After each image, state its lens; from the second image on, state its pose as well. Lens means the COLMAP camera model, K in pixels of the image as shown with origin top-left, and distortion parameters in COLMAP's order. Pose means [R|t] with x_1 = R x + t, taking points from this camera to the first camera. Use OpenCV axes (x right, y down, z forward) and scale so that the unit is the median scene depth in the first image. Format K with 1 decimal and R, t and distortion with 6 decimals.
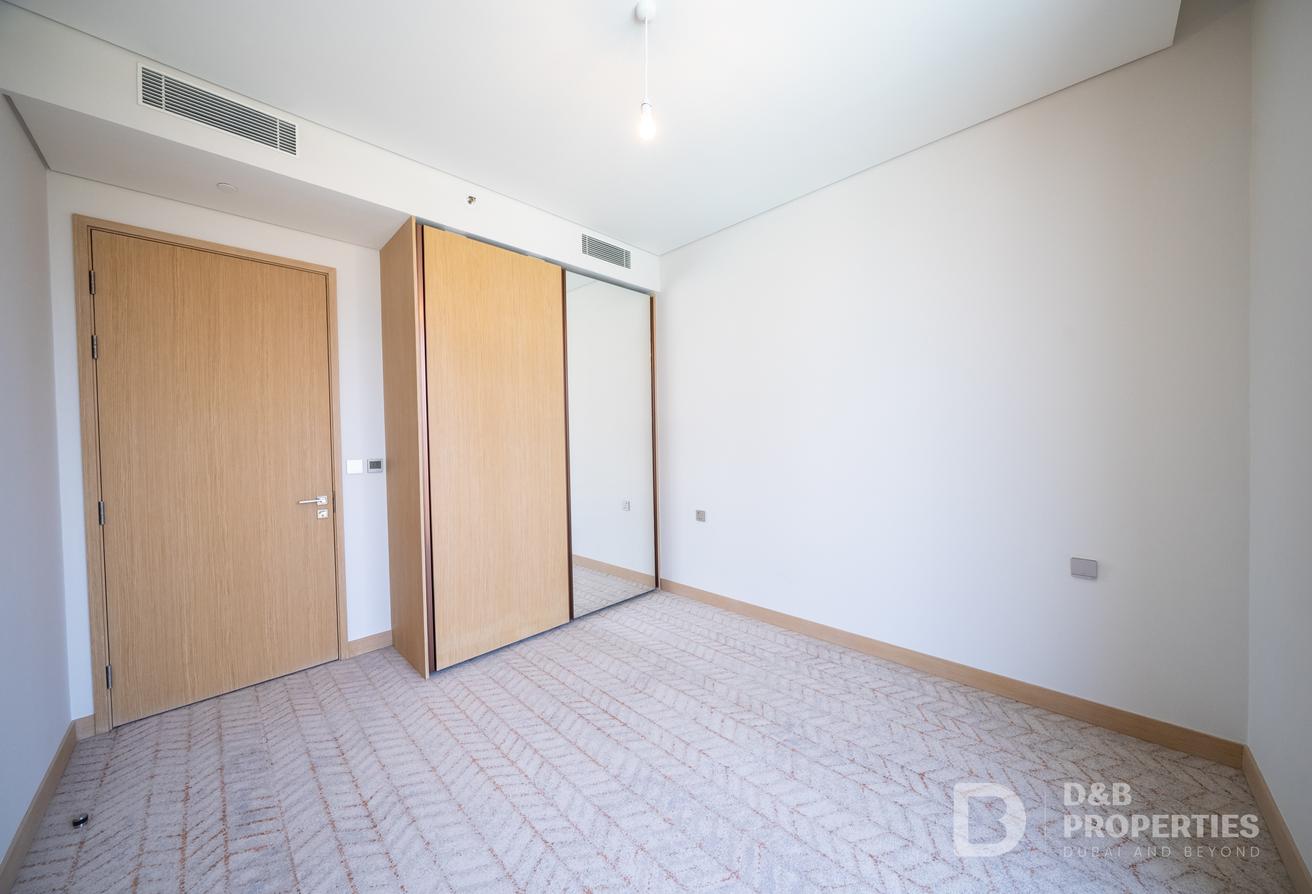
lens RADIAL K [[451.9, 0, 642.9], [0, 451.9, 446.8], [0, 0, 1]] dist [-0.006347, 0.000027]
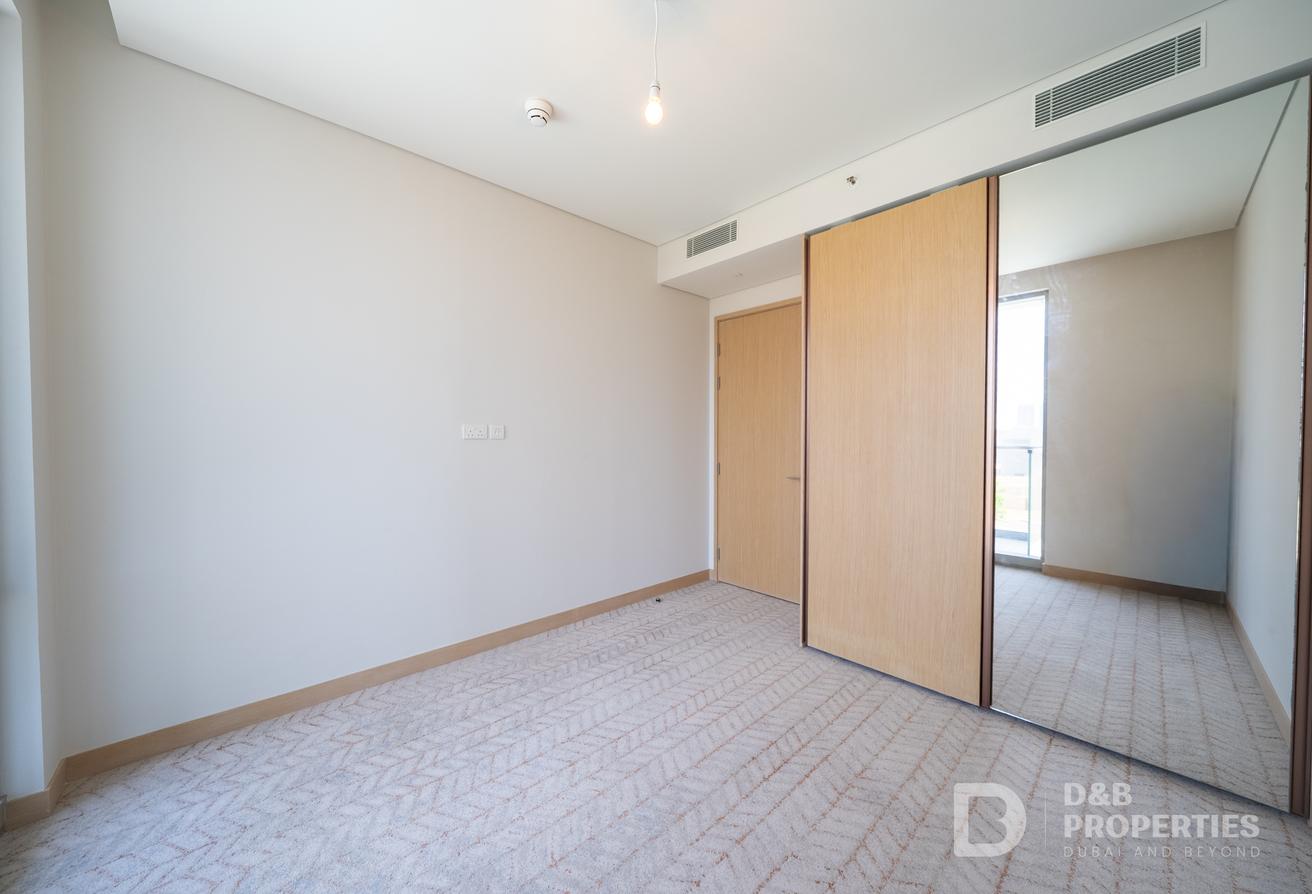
lens RADIAL K [[452.8, 0, 657.3], [0, 452.8, 443.4], [0, 0, 1]] dist [-0.002268, -0.000145]
pose [[-0.020189, 0.040281, -0.998984, 0.763945], [-0.018985, 0.998992, 0.040665, -0.034951], [0.999616, 0.019787, -0.019404, 0.791586]]
